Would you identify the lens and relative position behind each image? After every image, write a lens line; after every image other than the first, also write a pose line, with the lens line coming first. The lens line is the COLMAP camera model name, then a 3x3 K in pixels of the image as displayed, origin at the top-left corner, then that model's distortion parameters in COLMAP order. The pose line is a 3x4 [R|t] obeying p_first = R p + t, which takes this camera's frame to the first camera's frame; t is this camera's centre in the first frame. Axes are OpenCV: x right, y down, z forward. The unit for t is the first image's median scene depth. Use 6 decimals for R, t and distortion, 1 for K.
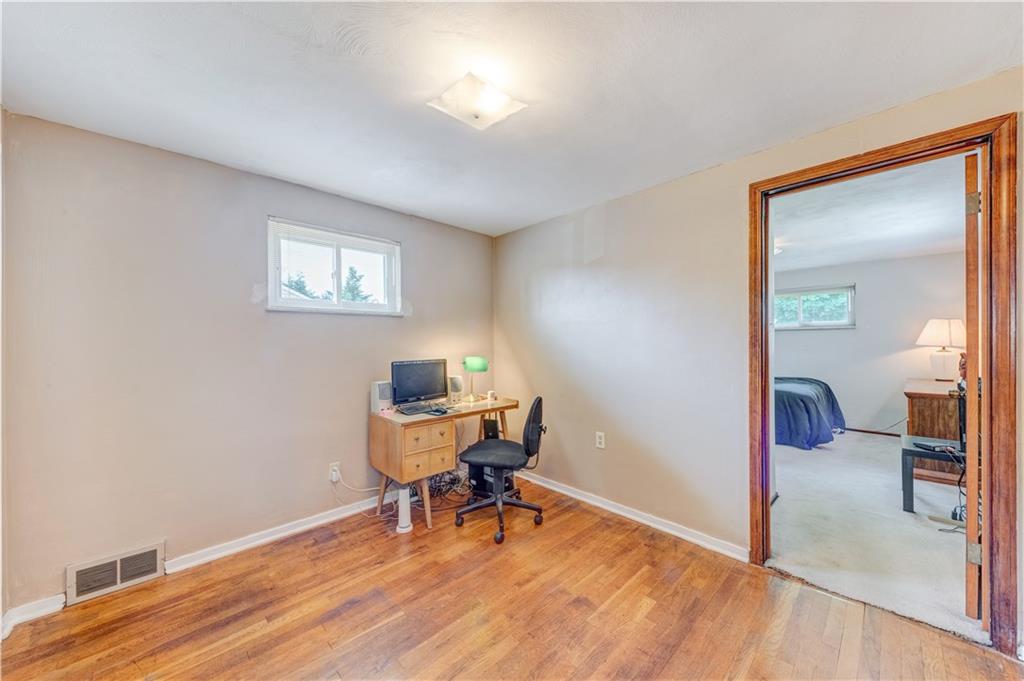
lens RADIAL K [[365.9, 0, 515.6], [0, 365.9, 346.1], [0, 0, 1]] dist [0.009406, -0.006018]
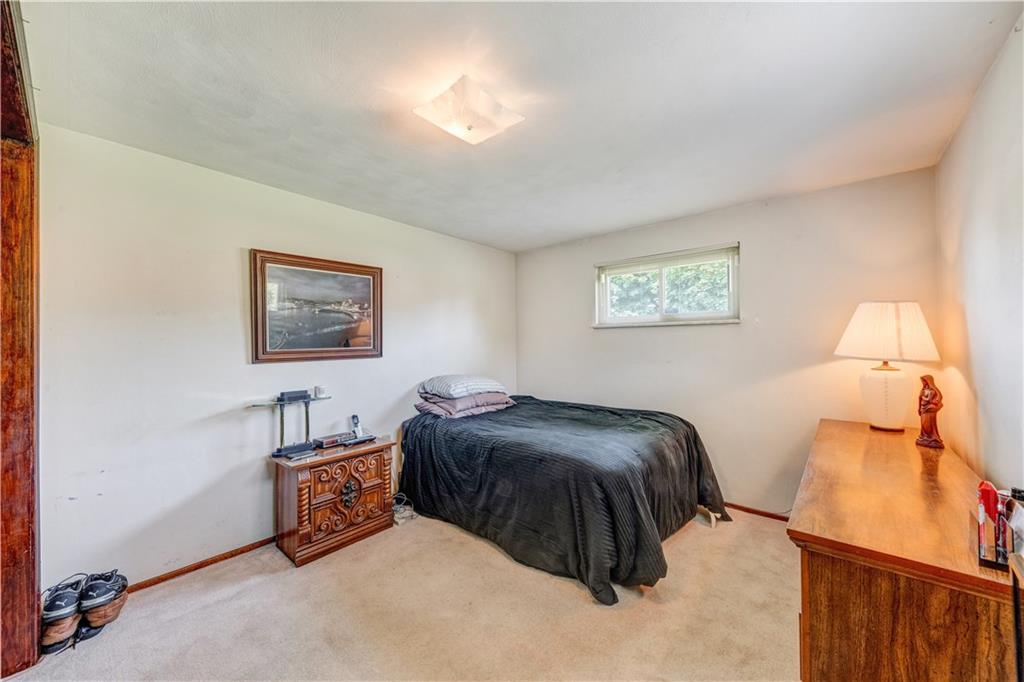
lens RADIAL K [[364.7, 0, 536.6], [0, 364.7, 339.2], [0, 0, 1]] dist [0.010821, -0.004827]
pose [[0.991849, 0.004286, 0.127346, 0.648402], [-0.002360, 0.999881, -0.015269, -0.017386], [-0.127397, 0.014844, 0.991741, 0.576575]]
